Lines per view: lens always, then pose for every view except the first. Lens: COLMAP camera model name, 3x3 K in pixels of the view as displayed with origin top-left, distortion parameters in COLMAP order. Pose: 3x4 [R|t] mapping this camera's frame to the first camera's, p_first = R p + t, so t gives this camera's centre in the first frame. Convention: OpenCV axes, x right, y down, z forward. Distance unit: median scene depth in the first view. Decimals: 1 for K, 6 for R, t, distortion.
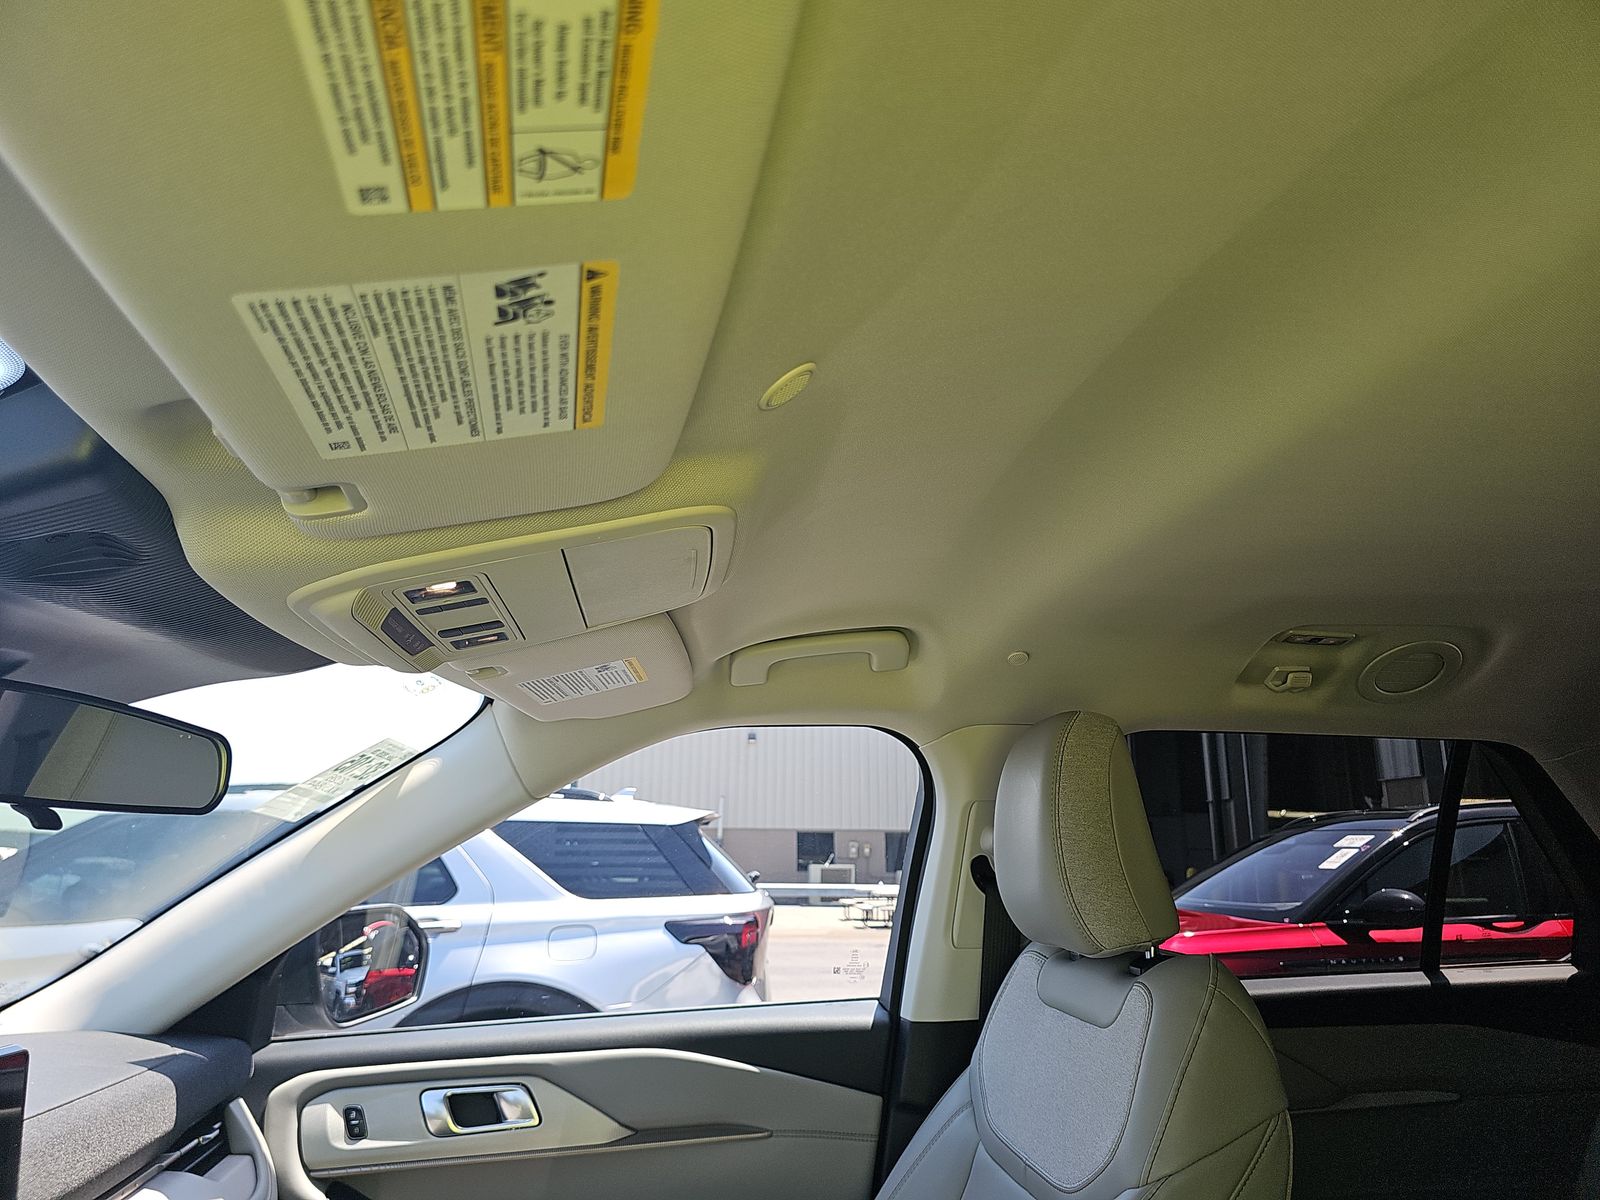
lens RADIAL K [[1079.6, 0, 800.0], [0, 1079.6, 600.0], [0, 0, 1]] dist [0.189816, -0.257426]
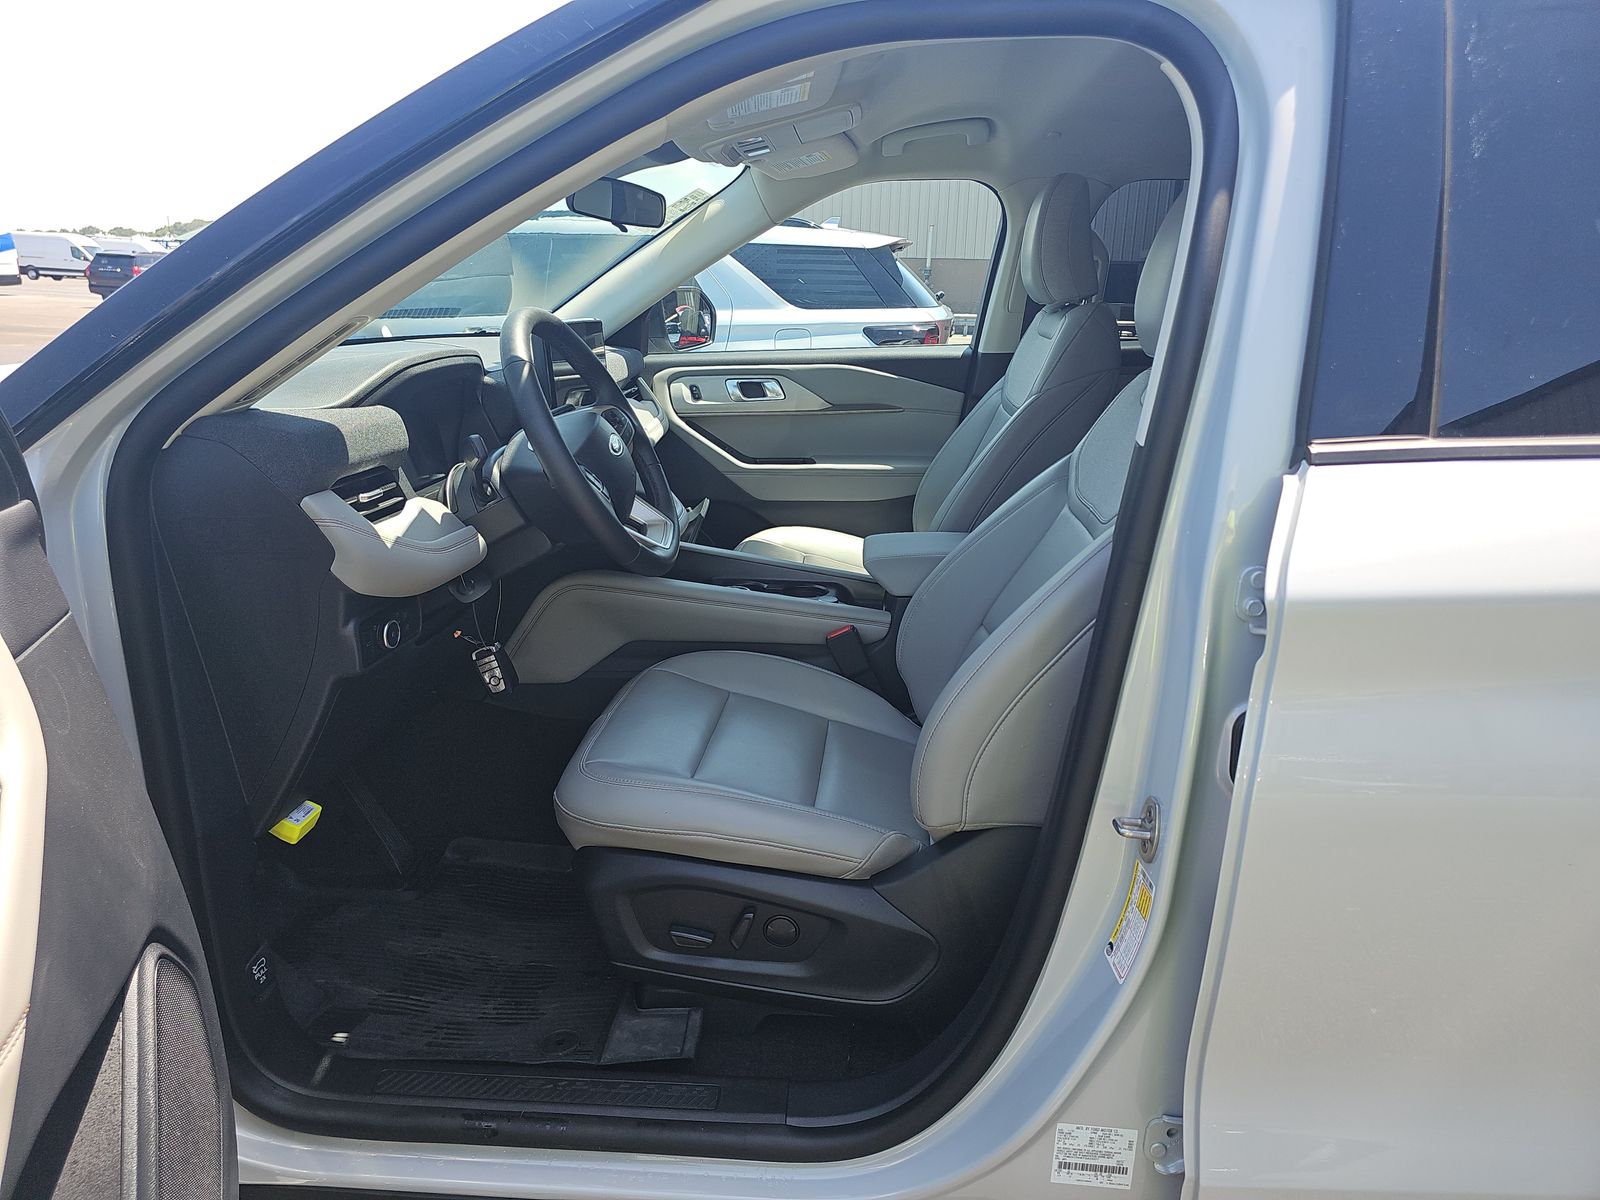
lens RADIAL K [[1002.0, 0, 793.4], [0, 1002.0, 595.9], [0, 0, 1]] dist [0.039065, -0.040157]
pose [[0.980272, 0.072974, -0.183690, 0.128464], [0.029989, 0.863680, 0.503147, -0.115321], [0.195366, -0.498730, 0.844453, -0.652476]]
